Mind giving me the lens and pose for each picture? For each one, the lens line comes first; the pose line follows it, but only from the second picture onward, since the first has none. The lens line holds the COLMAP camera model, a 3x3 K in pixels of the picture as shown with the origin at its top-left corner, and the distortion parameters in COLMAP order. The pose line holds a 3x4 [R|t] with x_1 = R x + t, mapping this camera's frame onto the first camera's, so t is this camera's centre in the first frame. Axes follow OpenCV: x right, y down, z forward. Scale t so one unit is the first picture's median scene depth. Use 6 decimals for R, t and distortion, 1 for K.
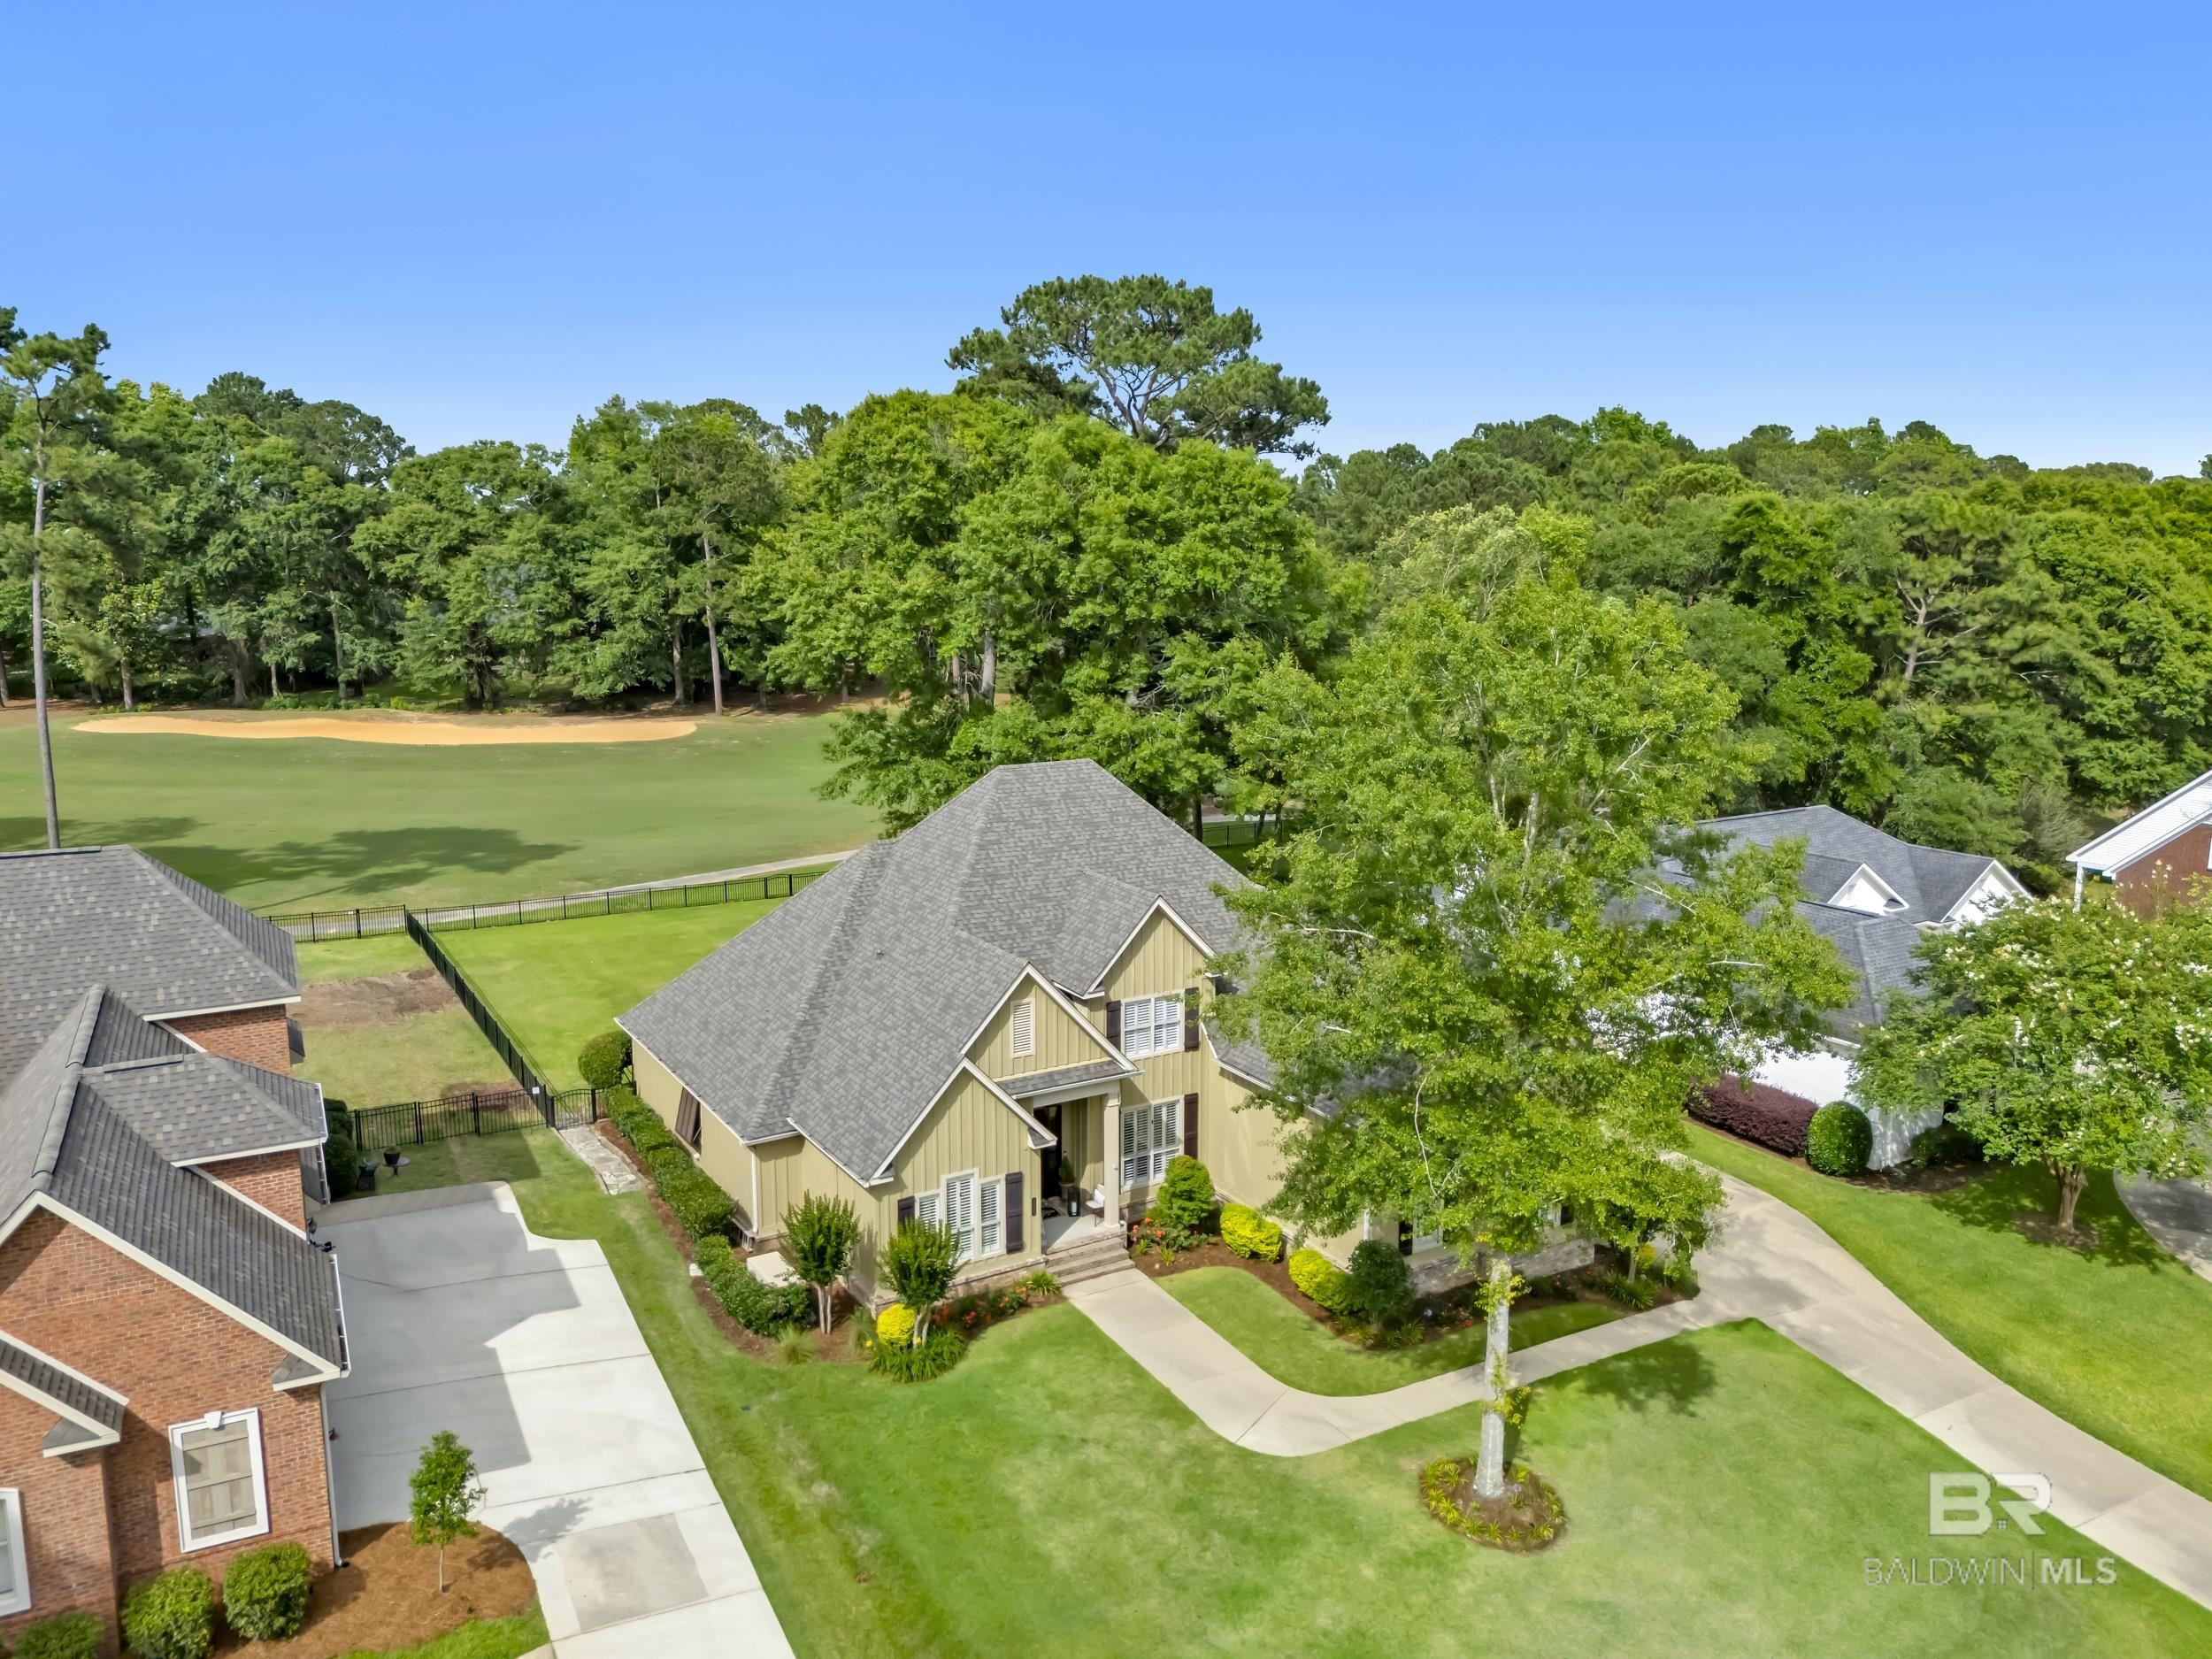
lens RADIAL K [[1596.8, 0, 1104.4], [0, 1596.8, 822.6], [0, 0, 1]] dist [0.043156, -0.037159]
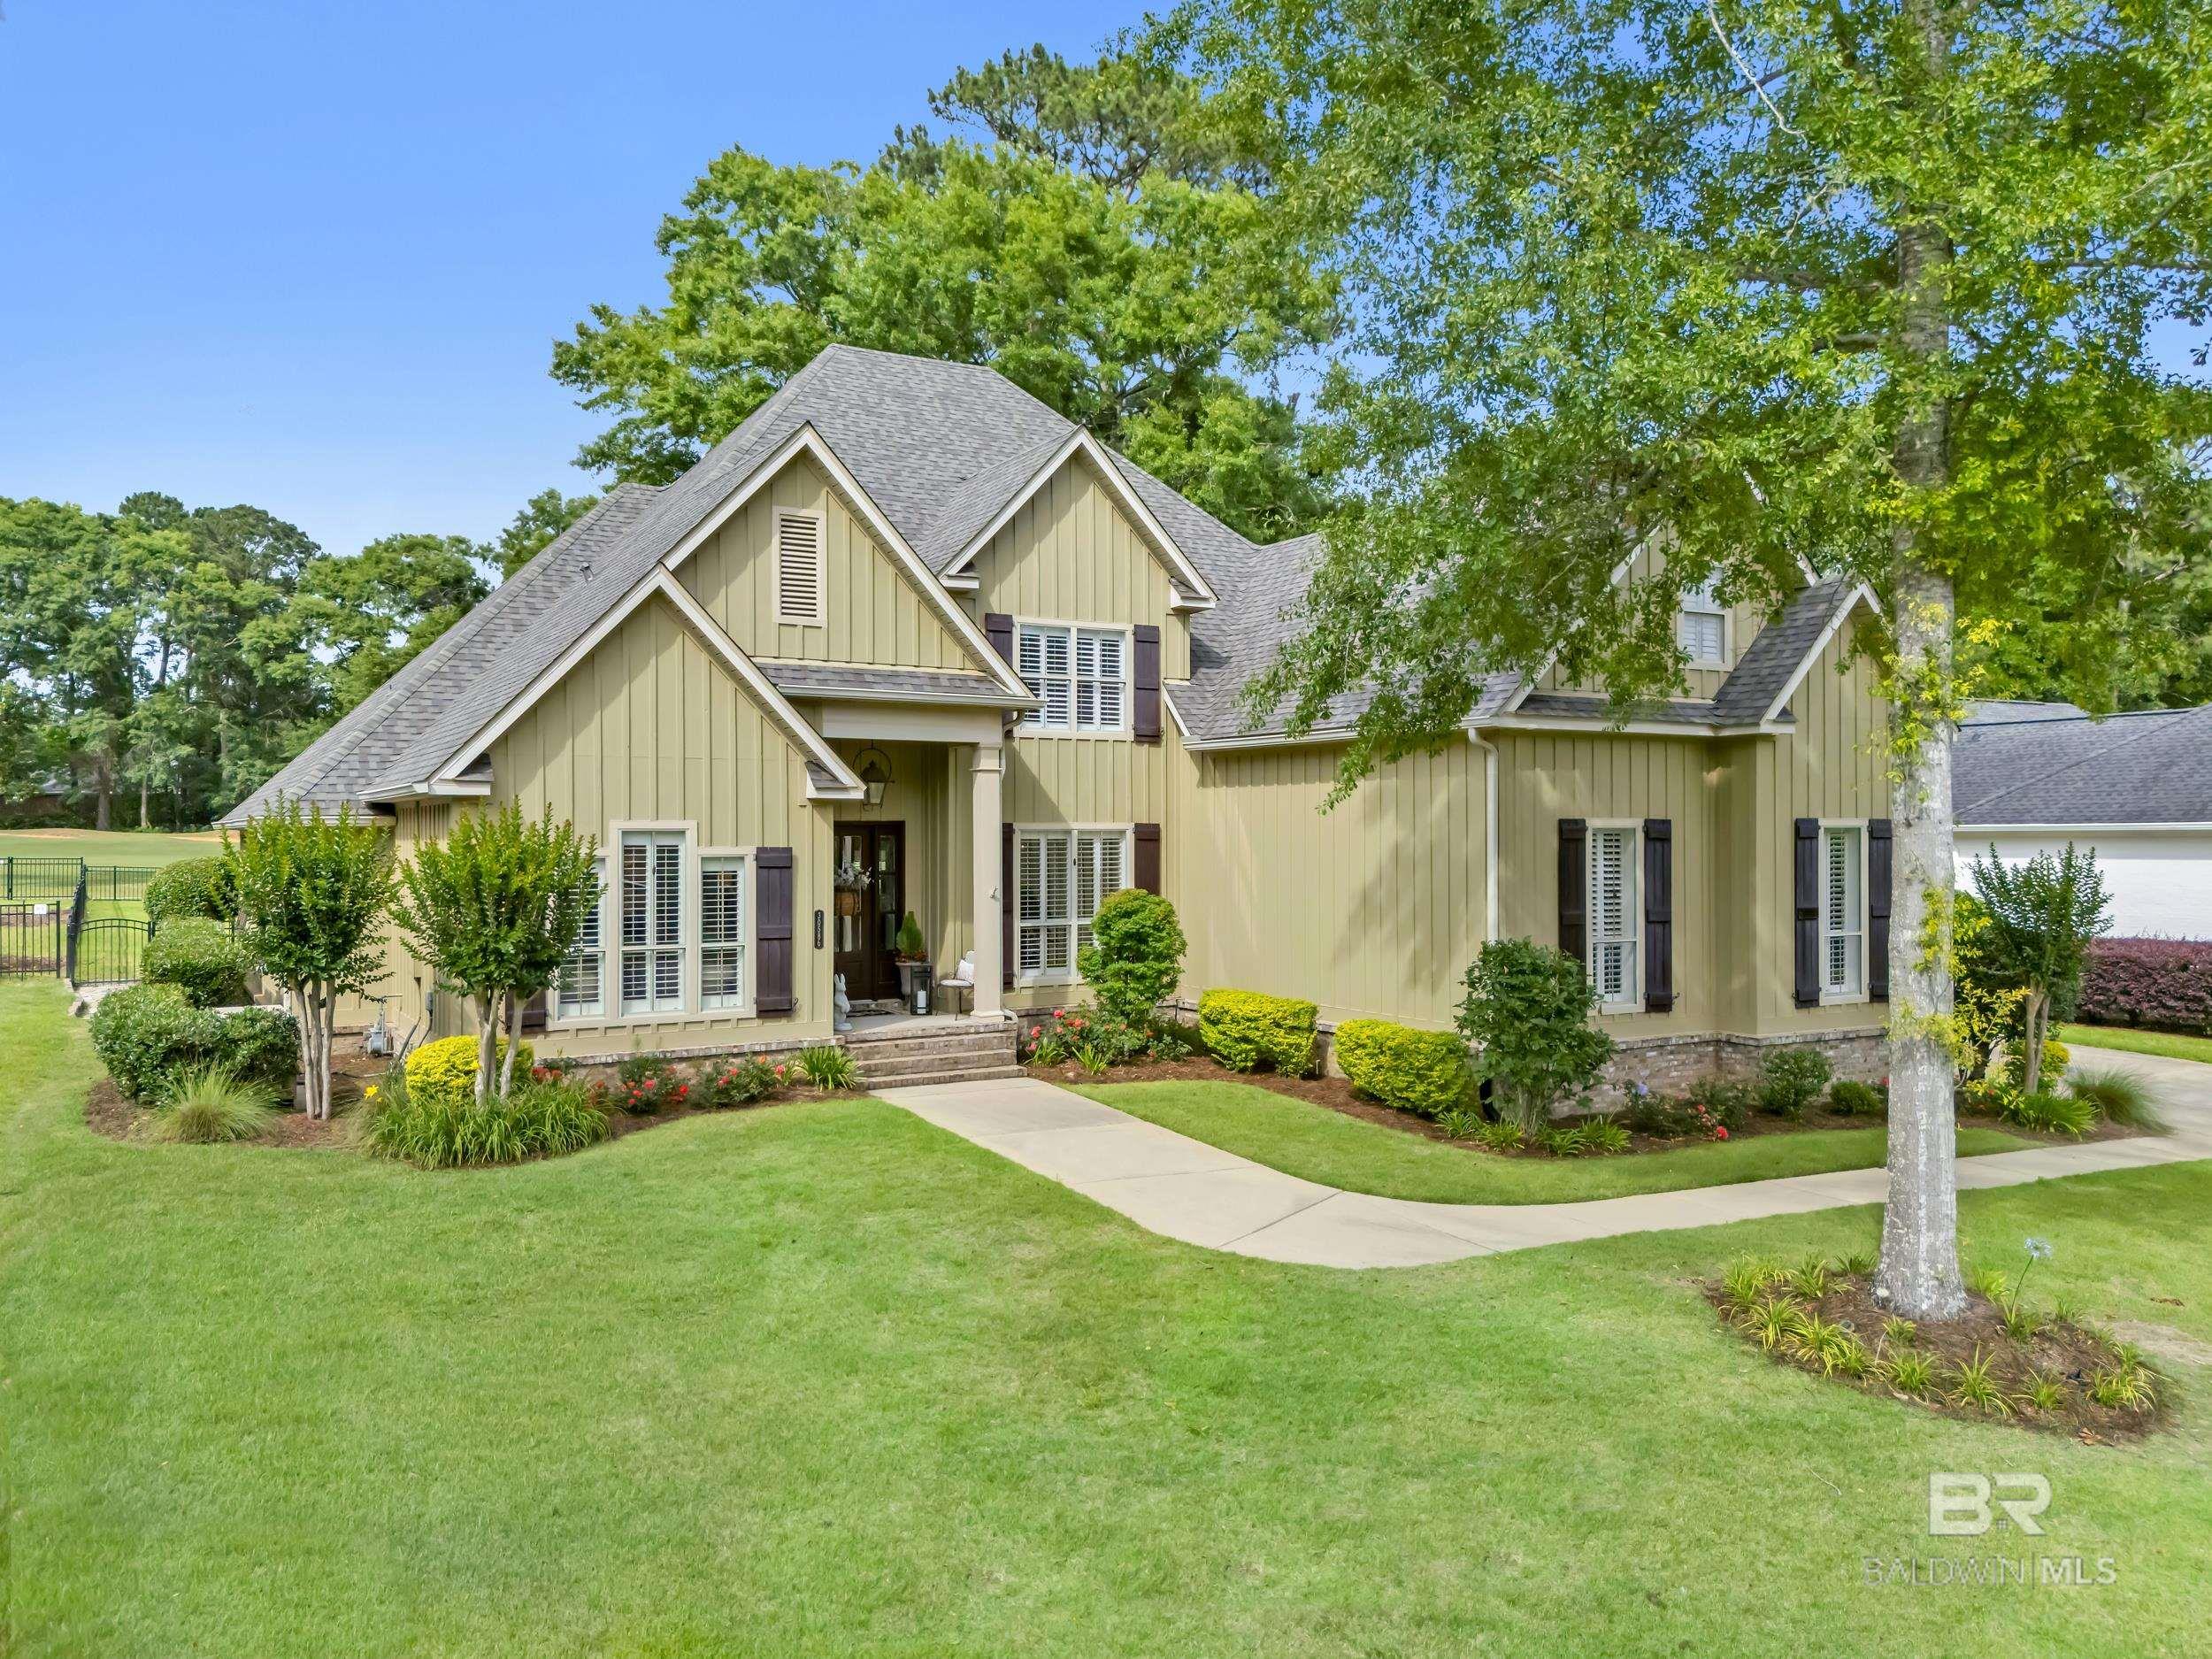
lens RADIAL K [[1634.3, 0, 1108.4], [0, 1634.3, 825.6], [0, 0, 1]] dist [0.043804, -0.028740]
pose [[0.999959, 0.005556, -0.007210, 0.047977], [-0.006747, 0.984103, -0.177472, 0.287489], [0.006109, 0.177514, 0.984099, 0.475723]]
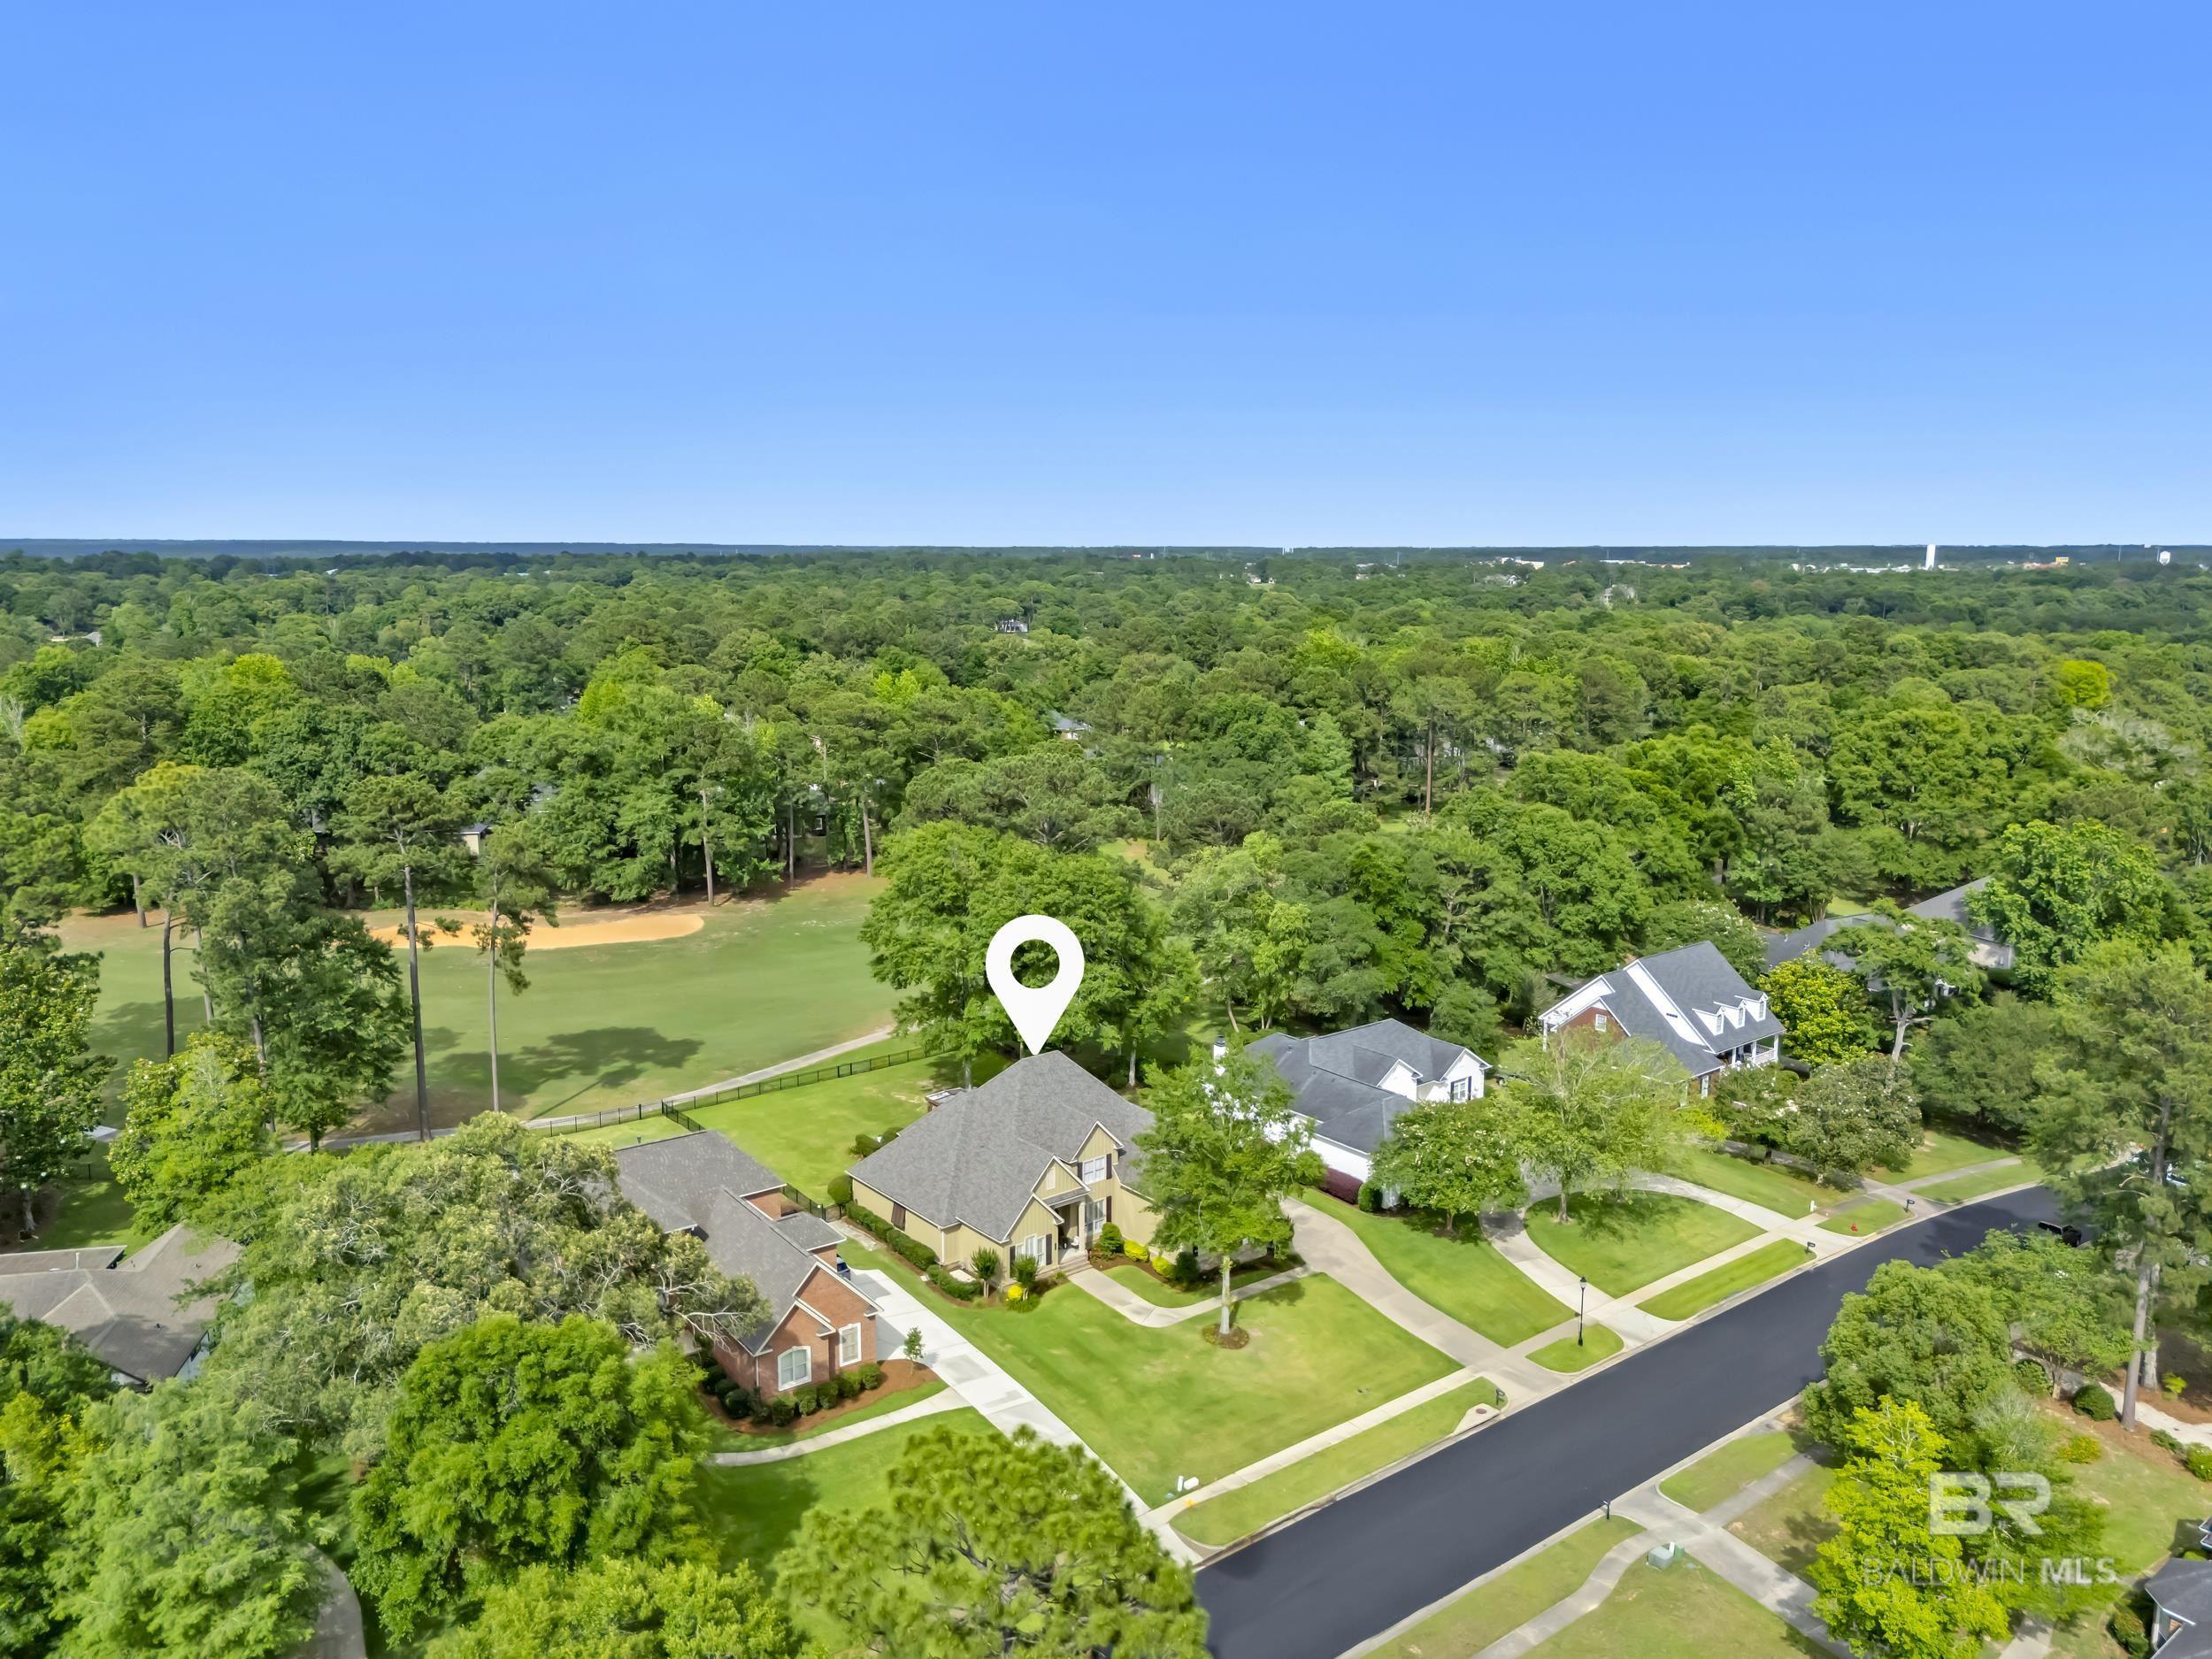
lens RADIAL K [[1596.8, 0, 1104.4], [0, 1596.8, 822.6], [0, 0, 1]] dist [0.043156, -0.037159]
pose [[0.989882, -0.021913, 0.140194, -0.307451], [0.022959, 0.999719, -0.005850, -0.422580], [-0.140027, 0.009010, 0.990107, -1.560282]]
